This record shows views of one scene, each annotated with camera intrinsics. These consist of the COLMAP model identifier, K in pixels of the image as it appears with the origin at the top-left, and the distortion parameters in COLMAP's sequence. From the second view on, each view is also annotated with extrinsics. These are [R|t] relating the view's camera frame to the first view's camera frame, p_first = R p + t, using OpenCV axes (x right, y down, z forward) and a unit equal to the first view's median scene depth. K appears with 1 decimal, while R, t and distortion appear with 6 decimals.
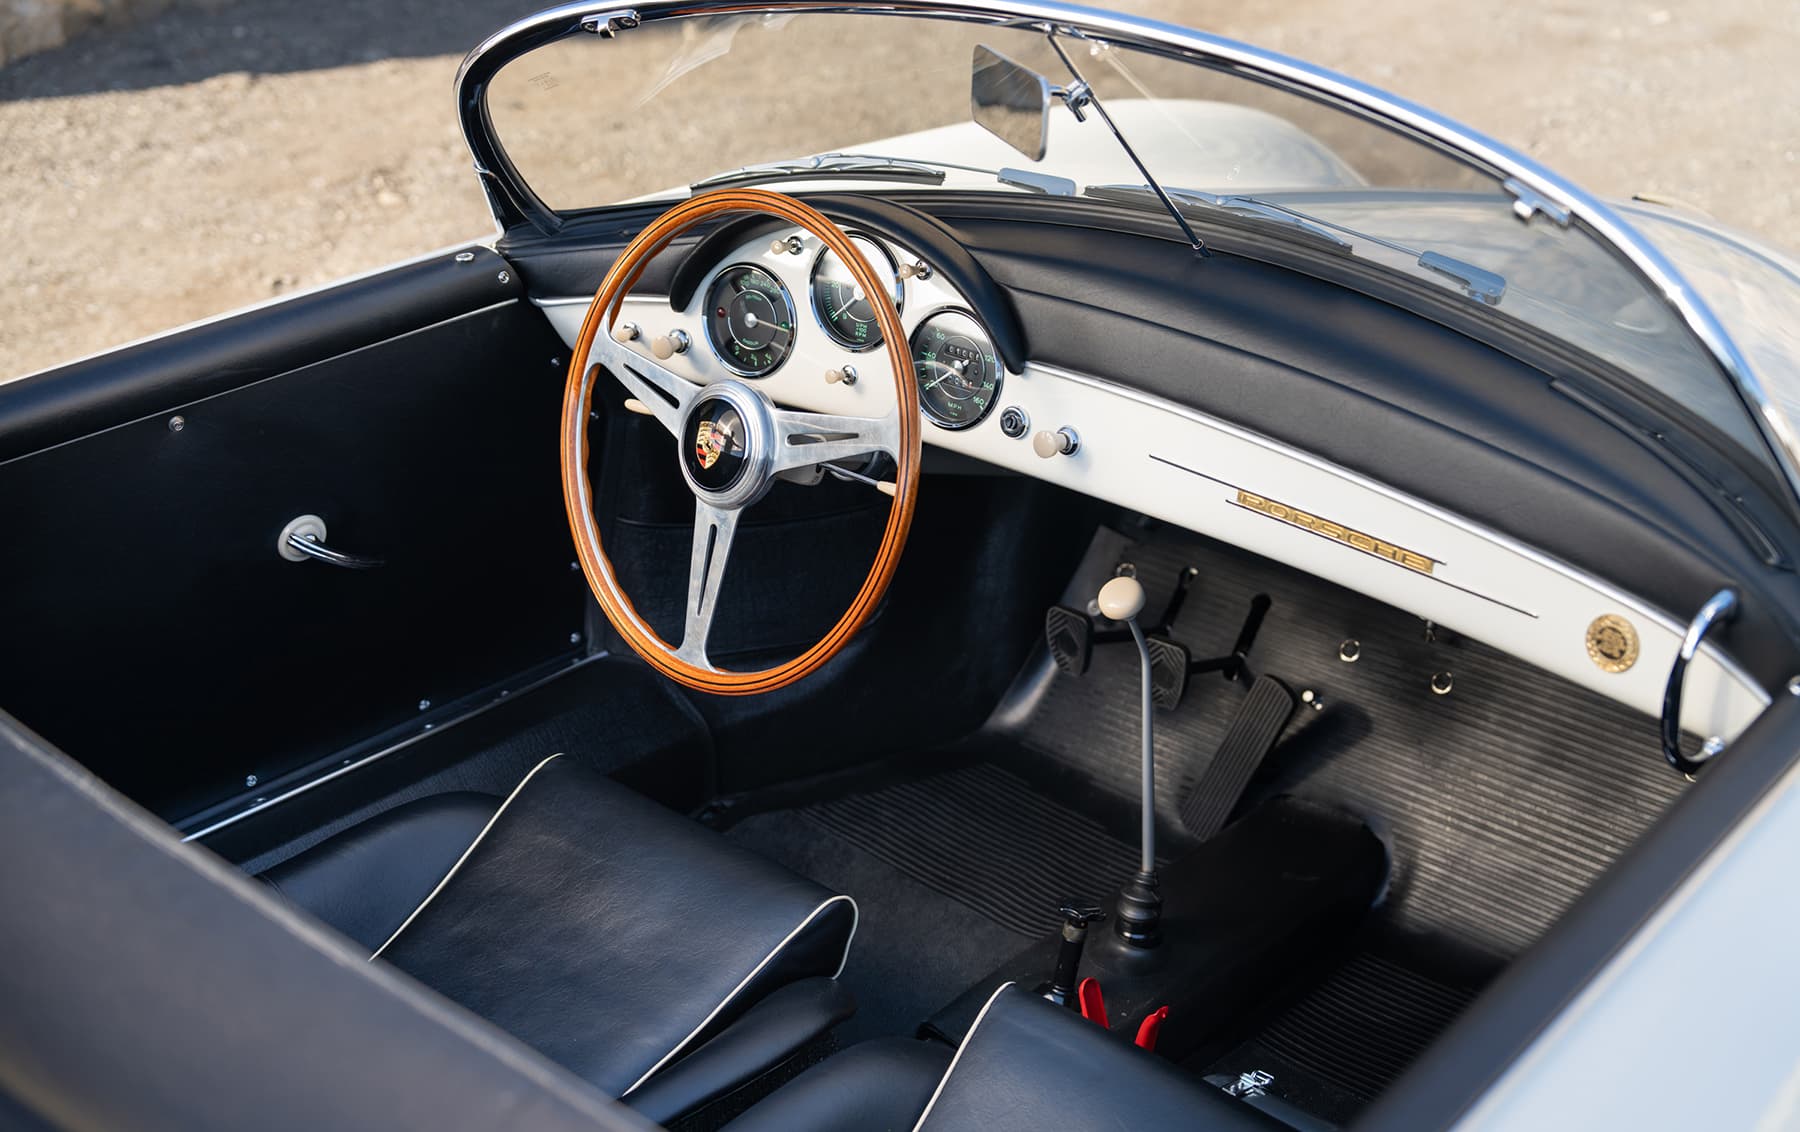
lens RADIAL K [[2158.3, 0, 900.1], [0, 2158.3, 573.1], [0, 0, 1]] dist [0.012110, 0.000000]
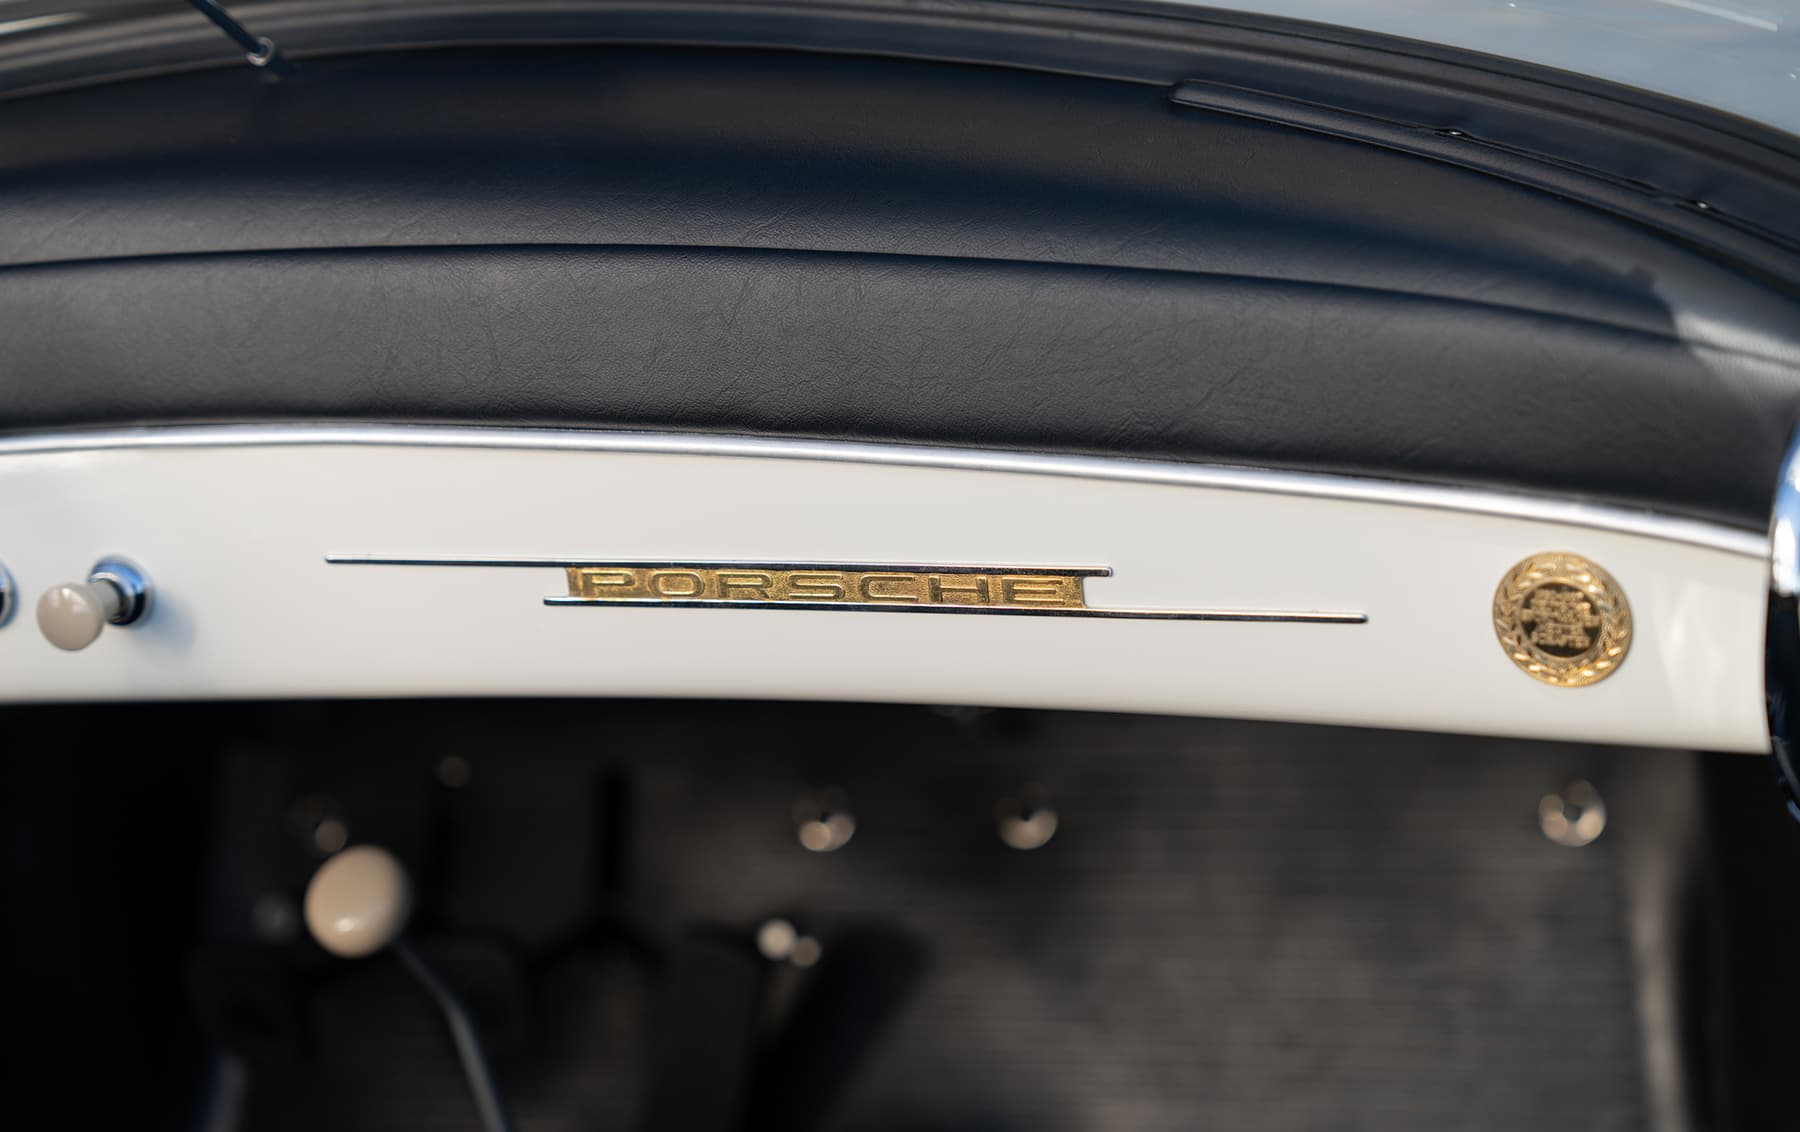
lens RADIAL K [[3451.2, 0, 962.2], [0, 3451.2, 528.9], [0, 0, 1]] dist [0.026744, 0.000000]
pose [[0.892254, -0.319486, 0.319079, 0.014194], [0.336204, 0.941785, 0.002843, -0.019473], [-0.301412, 0.104739, 0.947724, 0.310762]]
